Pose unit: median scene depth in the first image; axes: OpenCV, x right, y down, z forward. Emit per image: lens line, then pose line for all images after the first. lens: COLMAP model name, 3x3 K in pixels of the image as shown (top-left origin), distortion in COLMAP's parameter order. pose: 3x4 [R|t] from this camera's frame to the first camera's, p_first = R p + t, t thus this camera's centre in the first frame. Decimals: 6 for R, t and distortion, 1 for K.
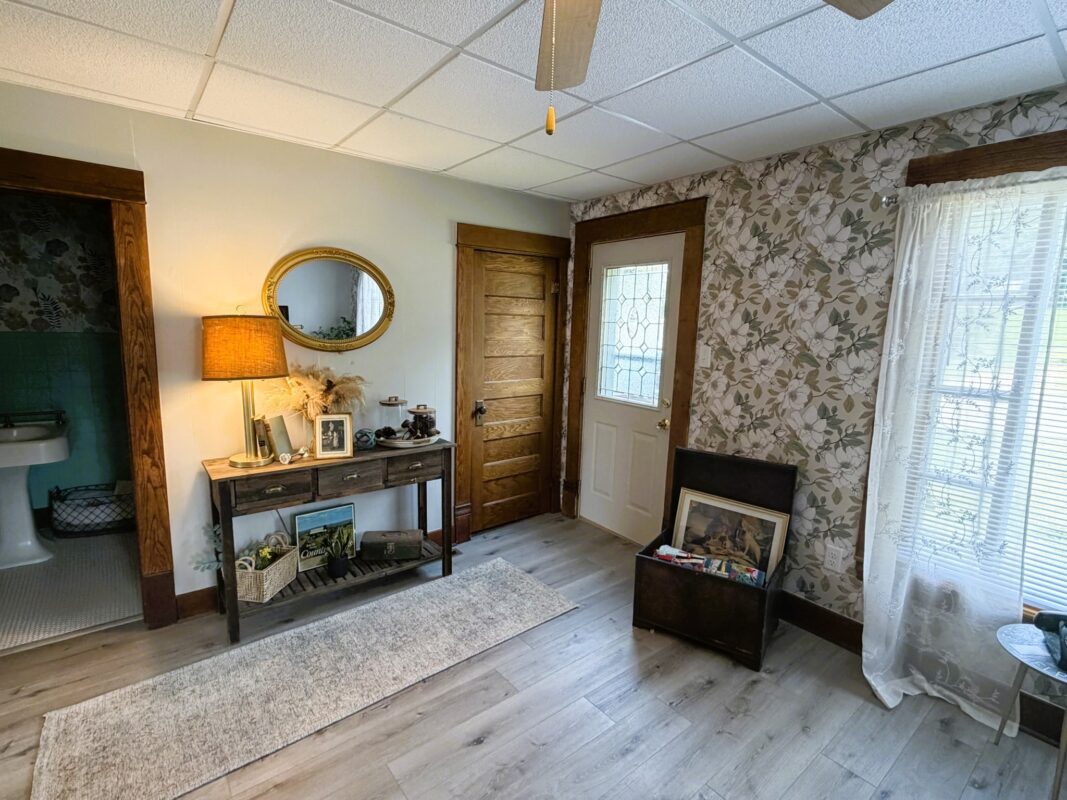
lens RADIAL K [[497.3, 0, 533.5], [0, 497.3, 400.0], [0, 0, 1]] dist [0.002453, 0.000056]
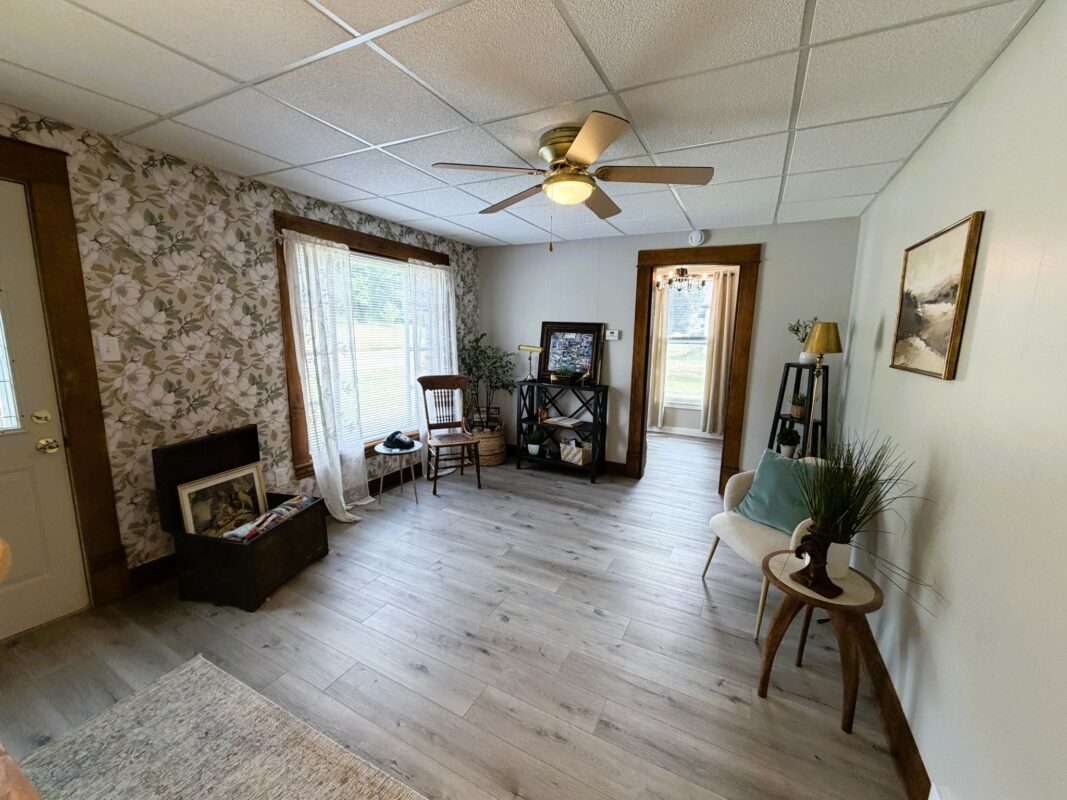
lens RADIAL K [[429.5, 0, 533.5], [0, 429.5, 400.0], [0, 0, 1]] dist [-0.000708, -0.000400]
pose [[-0.389448, -0.190635, 0.901104, -0.723140], [0.101337, 0.963538, 0.247639, -0.126196], [-0.915457, 0.187758, -0.355929, 0.682774]]
